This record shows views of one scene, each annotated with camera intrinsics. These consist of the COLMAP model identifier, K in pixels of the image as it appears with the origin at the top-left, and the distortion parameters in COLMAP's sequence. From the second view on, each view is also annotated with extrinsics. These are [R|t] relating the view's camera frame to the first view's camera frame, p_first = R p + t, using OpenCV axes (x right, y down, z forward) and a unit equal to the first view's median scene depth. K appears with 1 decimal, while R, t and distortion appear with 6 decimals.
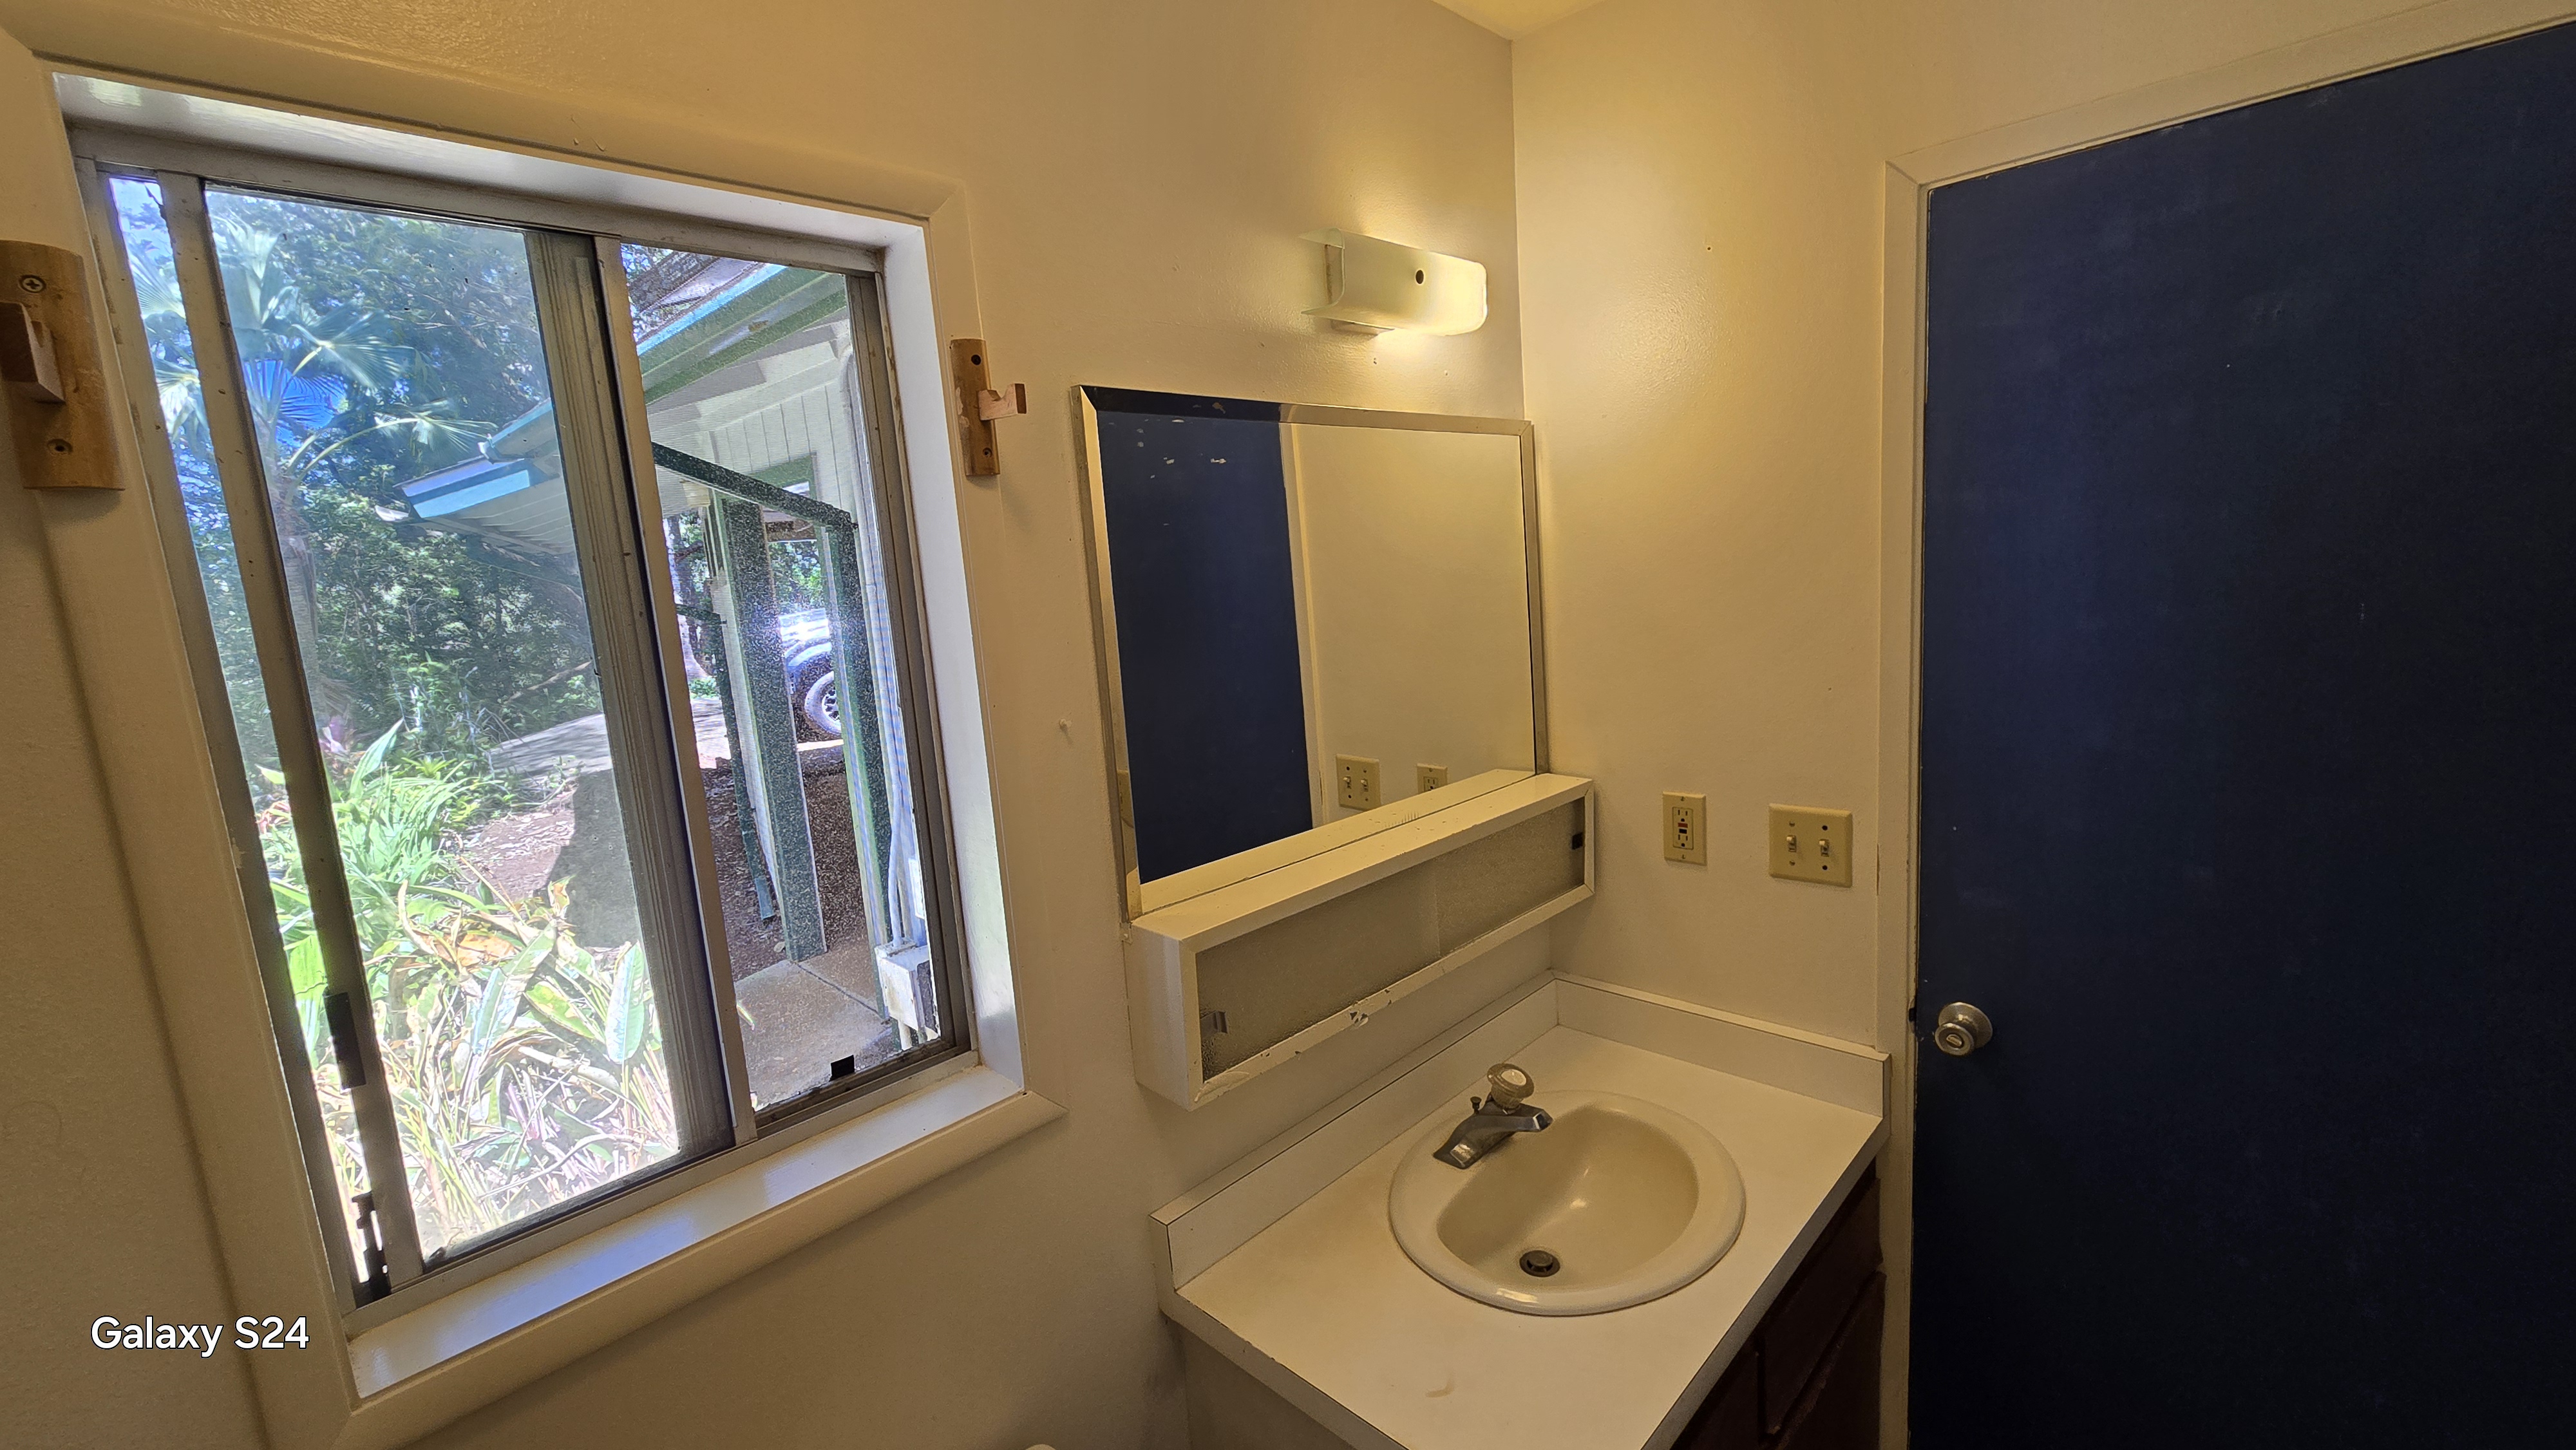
lens RADIAL K [[1063.3, 0, 1285.0], [0, 1063.3, 715.8], [0, 0, 1]] dist [0.000142, 0.000729]
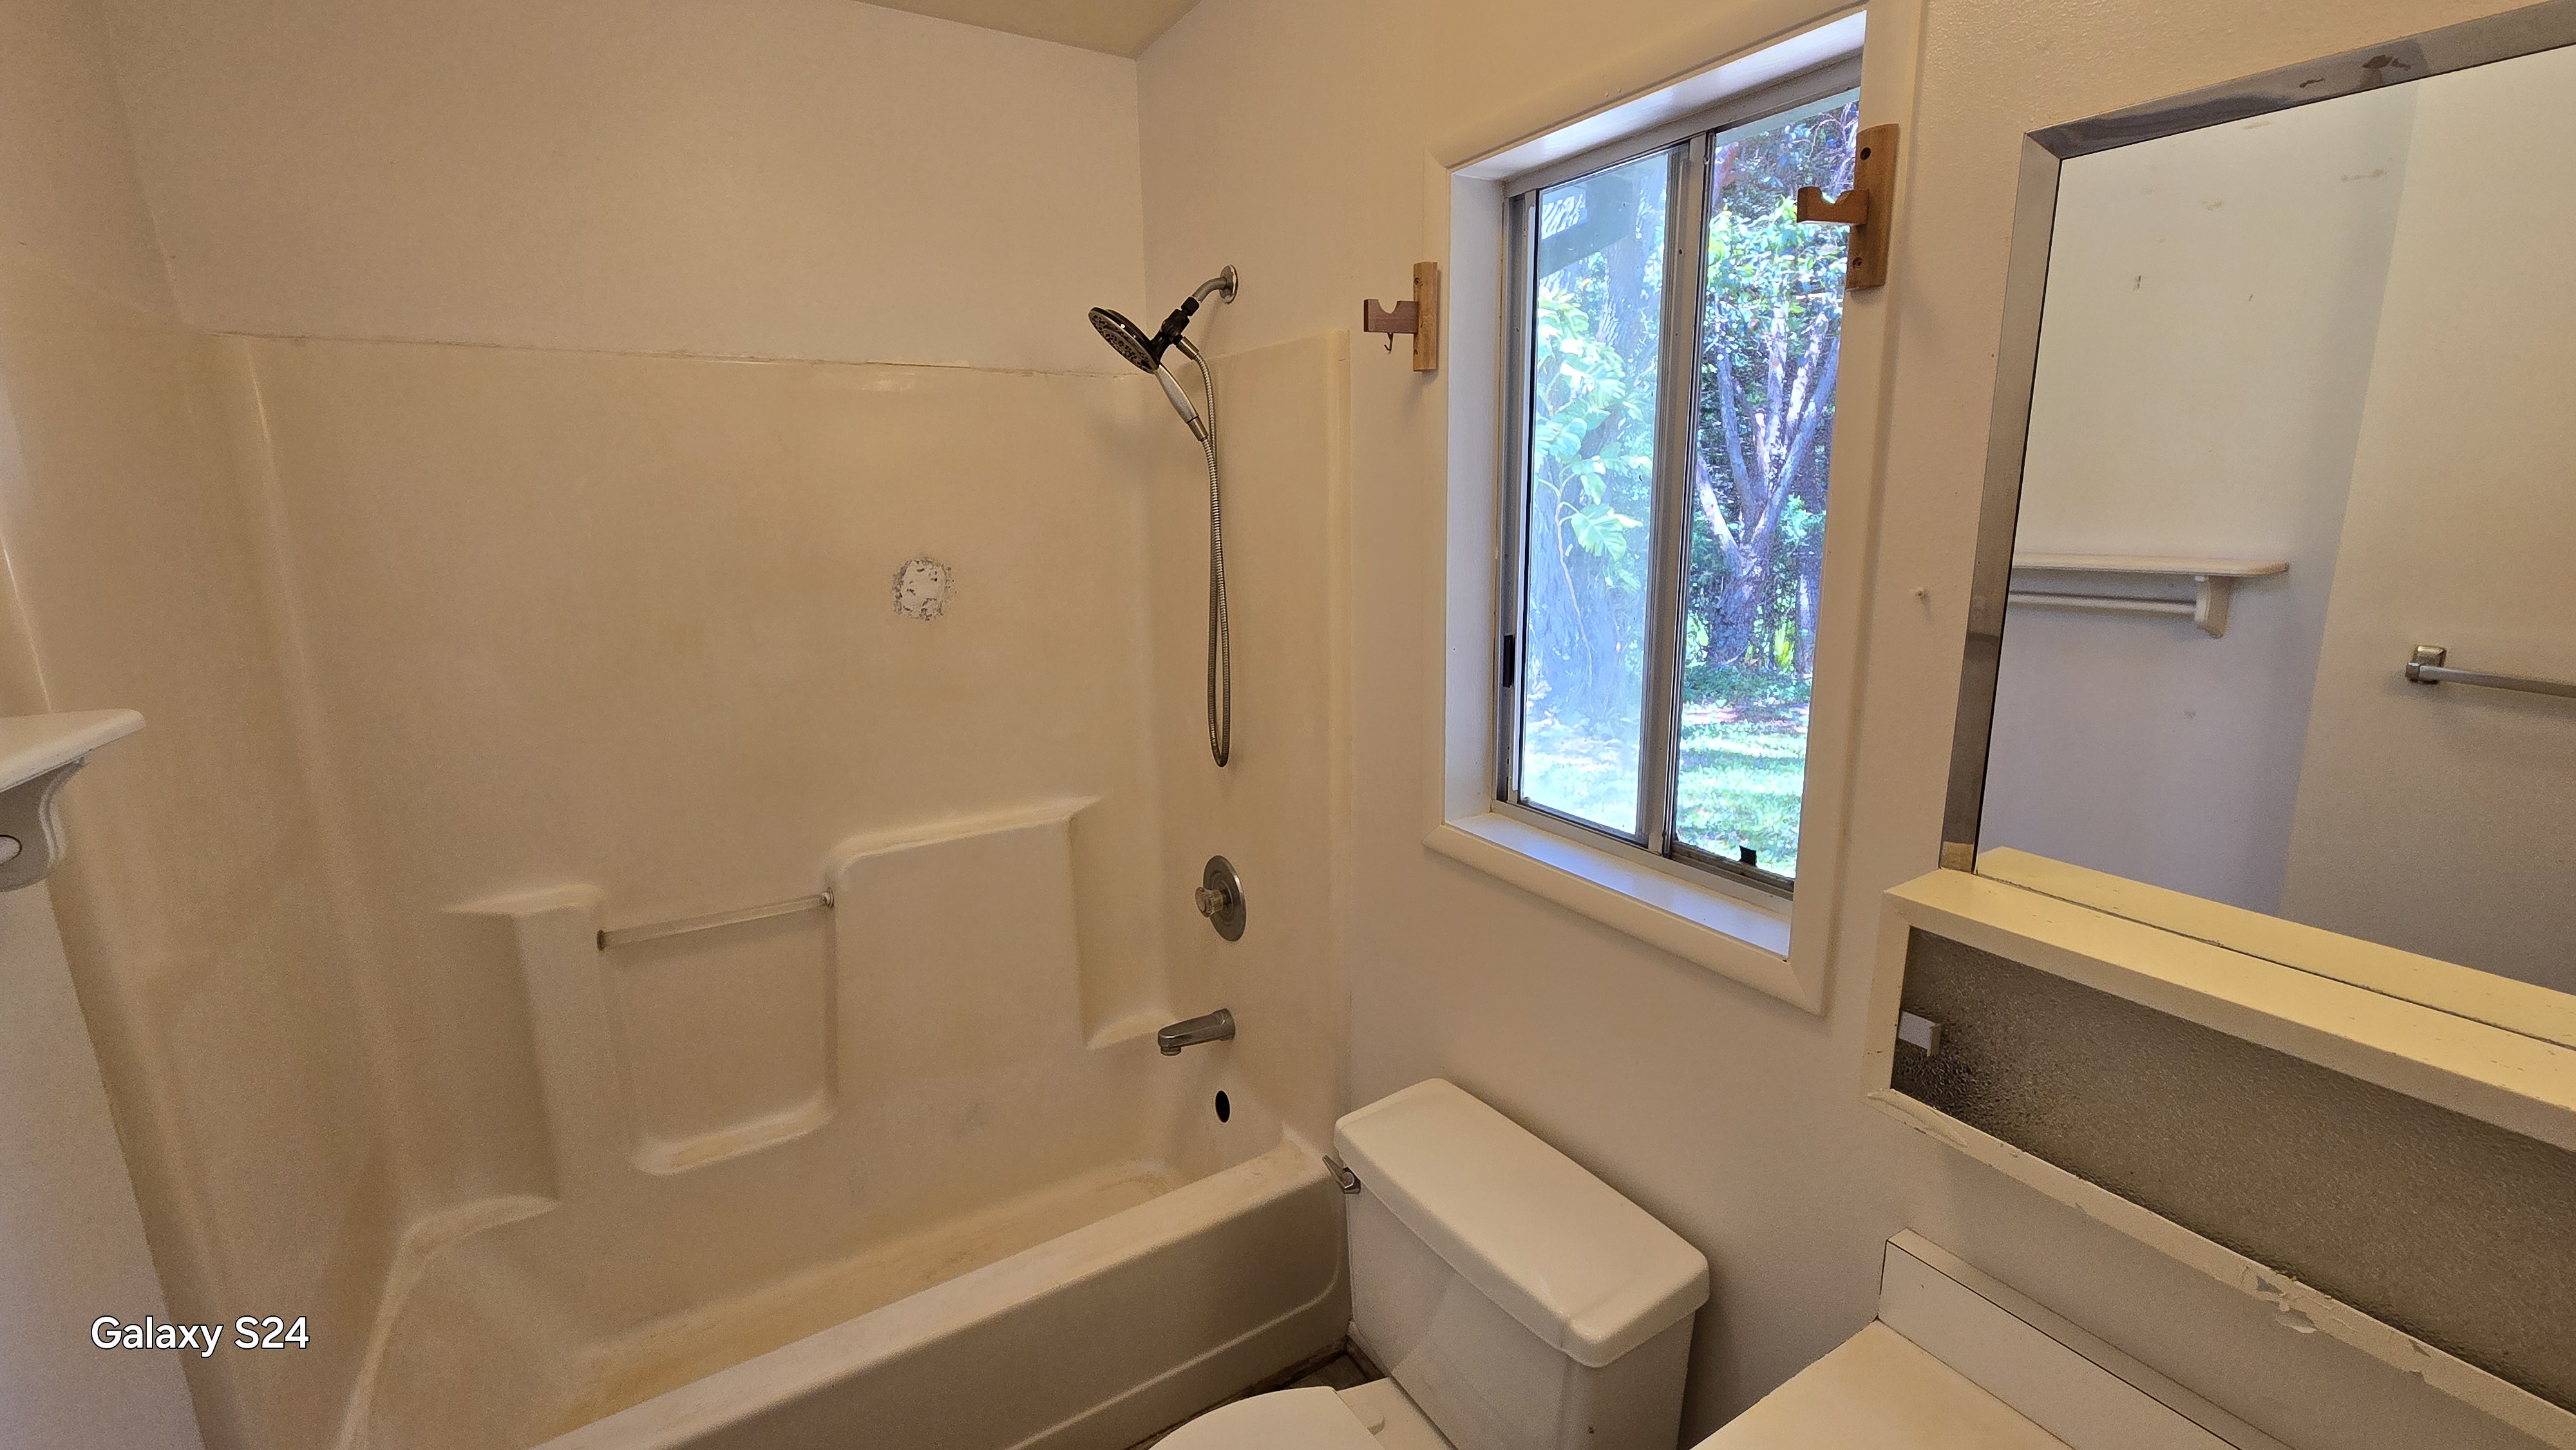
lens RADIAL K [[1063.3, 0, 1288.2], [0, 1063.3, 723.1], [0, 0, 1]] dist [0.000142, 0.000729]
pose [[-0.247361, 0.280962, -0.927293, 0.802191], [-0.115044, 0.941748, 0.316030, -0.115967], [0.962069, 0.184853, -0.200629, 0.822291]]
